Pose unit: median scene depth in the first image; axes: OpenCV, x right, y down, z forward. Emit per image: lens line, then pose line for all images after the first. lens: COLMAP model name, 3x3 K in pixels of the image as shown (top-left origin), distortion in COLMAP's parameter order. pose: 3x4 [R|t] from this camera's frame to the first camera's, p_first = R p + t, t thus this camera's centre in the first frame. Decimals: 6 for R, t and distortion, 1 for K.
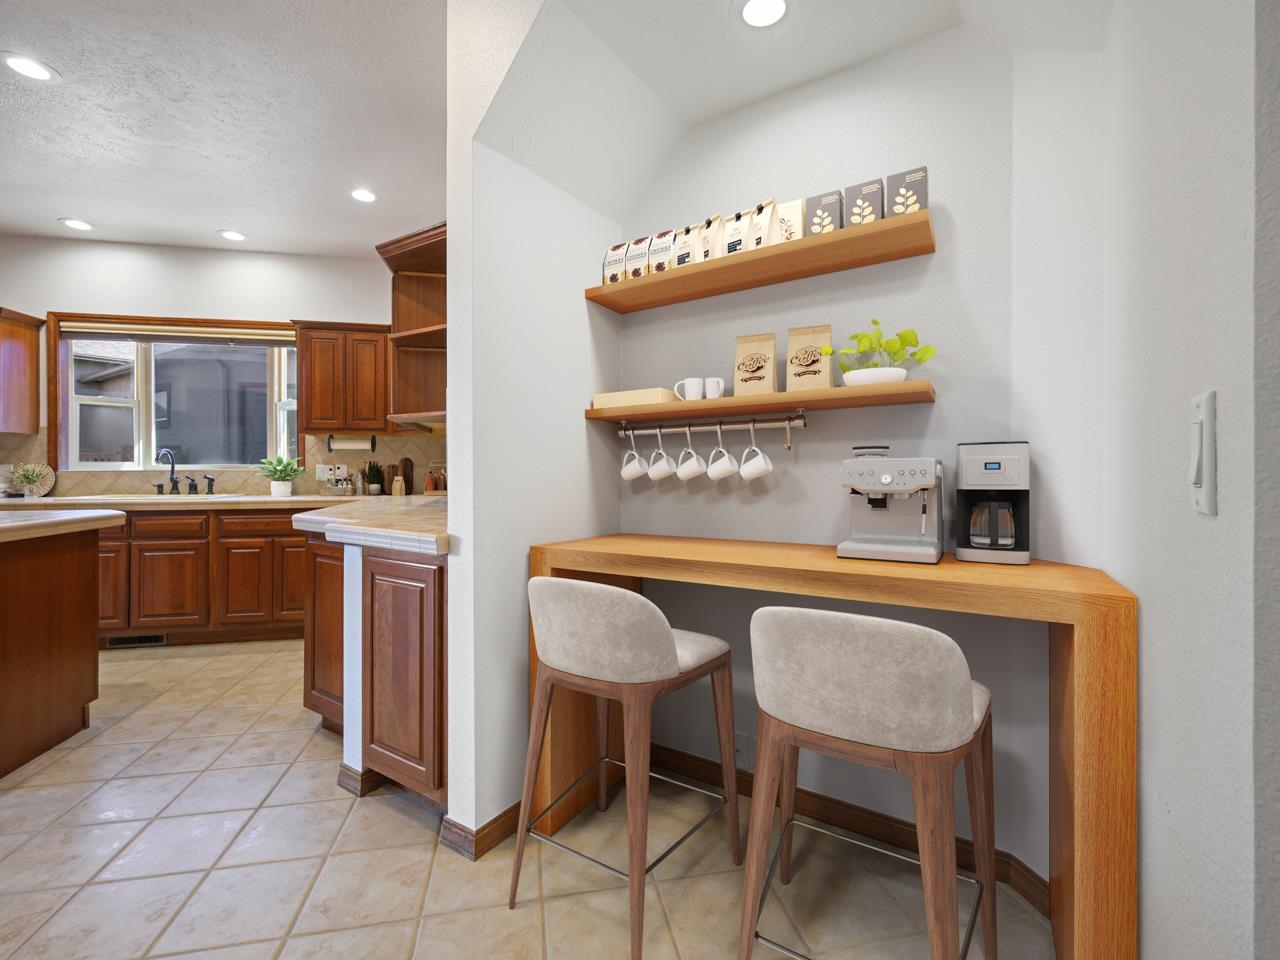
lens RADIAL K [[576.3, 0, 644.7], [0, 576.3, 477.1], [0, 0, 1]] dist [0.001389, -0.001214]
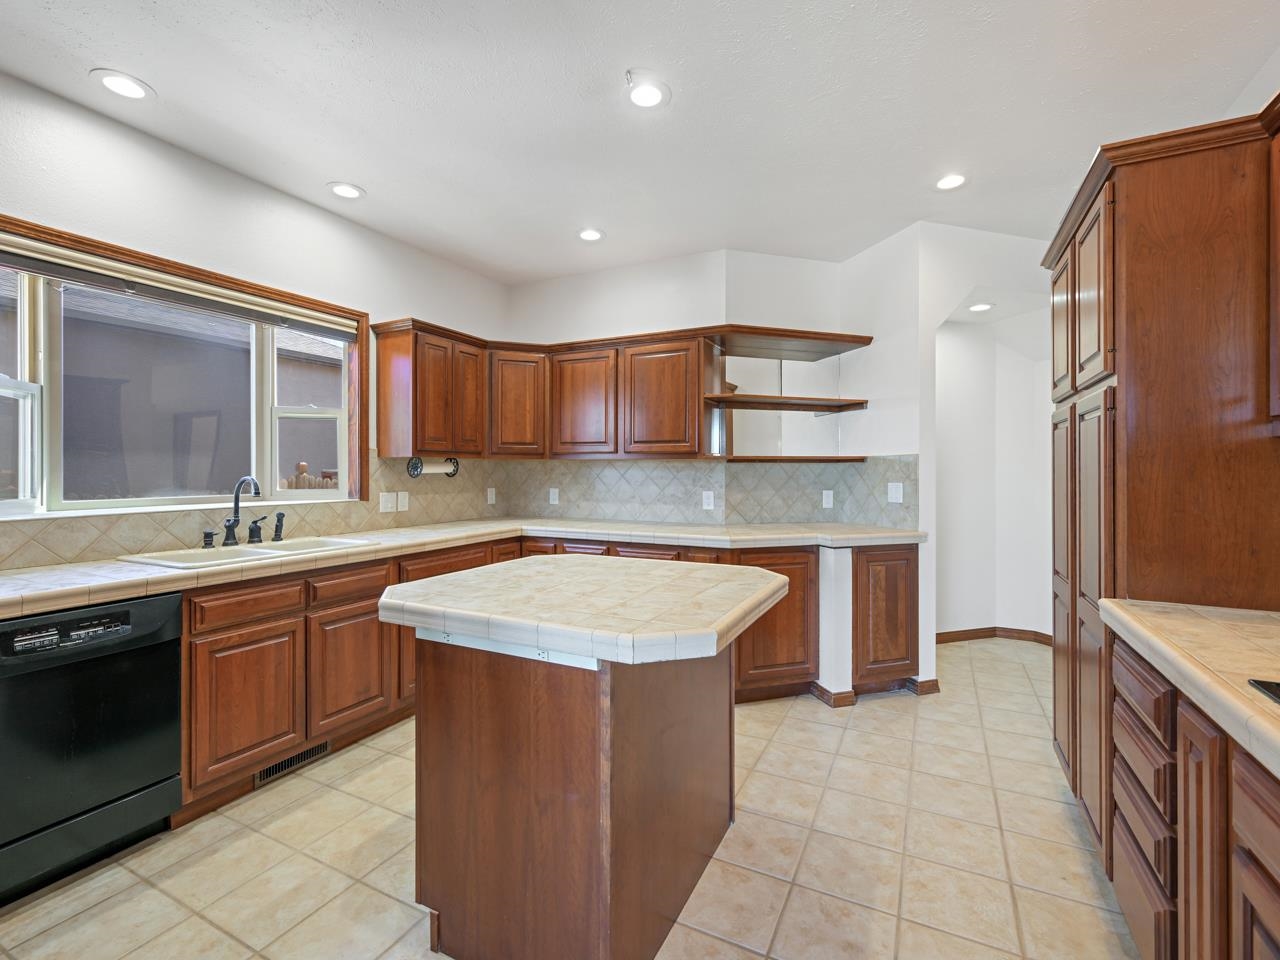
lens RADIAL K [[576.3, 0, 647.4], [0, 576.3, 469.3], [0, 0, 1]] dist [0.001389, -0.001214]
pose [[0.626811, -0.001921, 0.779169, -1.086537], [0.012242, 0.999898, -0.007383, -0.049119], [-0.779075, 0.014166, 0.626771, 0.225844]]
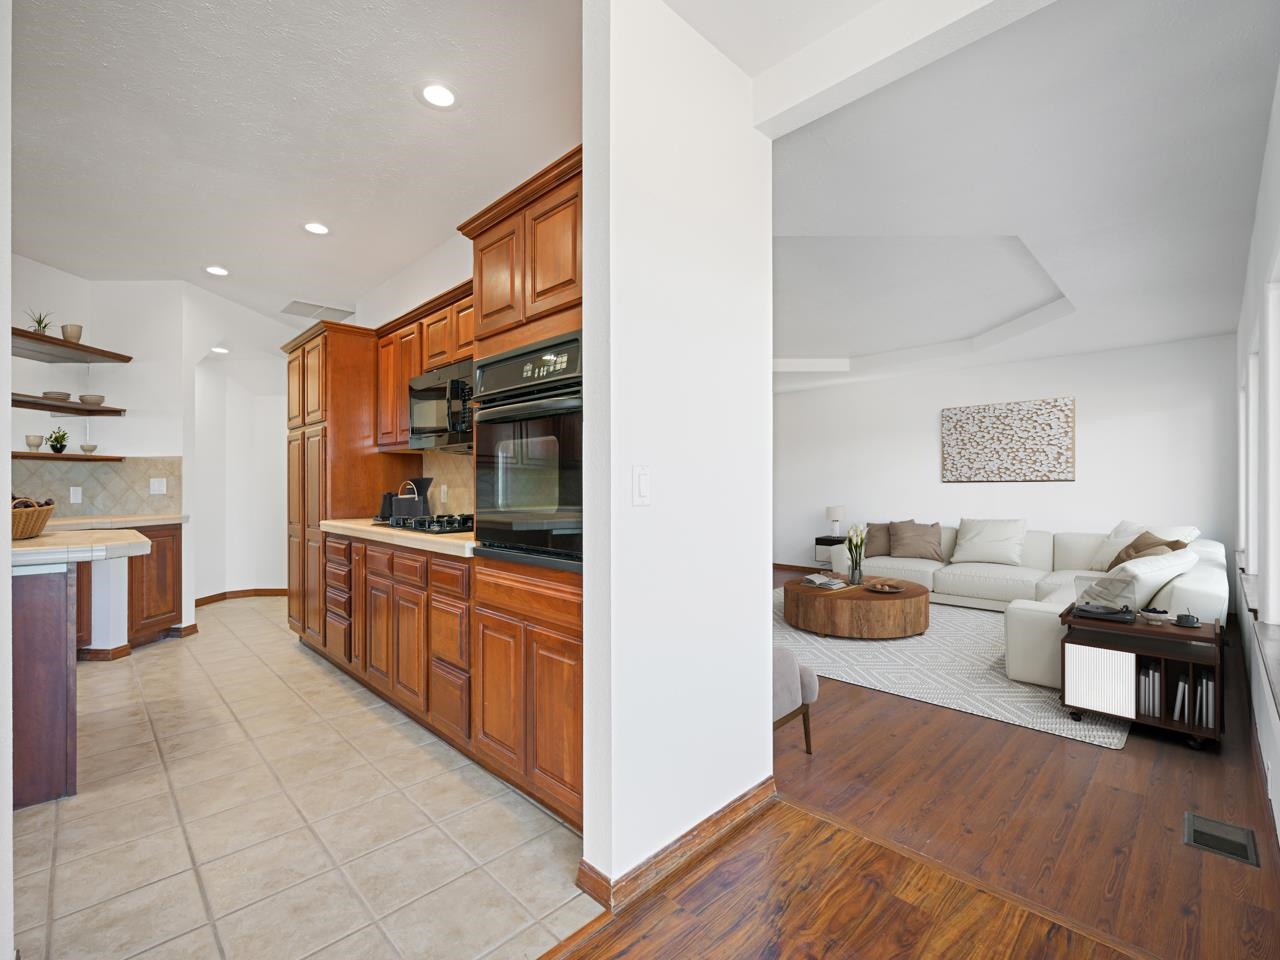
lens RADIAL K [[576.3, 0, 642.4], [0, 576.3, 482.8], [0, 0, 1]] dist [0.001389, -0.001214]
pose [[-0.534495, 0.002340, 0.845169, -1.620498], [0.013273, 0.999896, 0.005626, -0.014271], [-0.845068, 0.014225, -0.534470, 0.290869]]
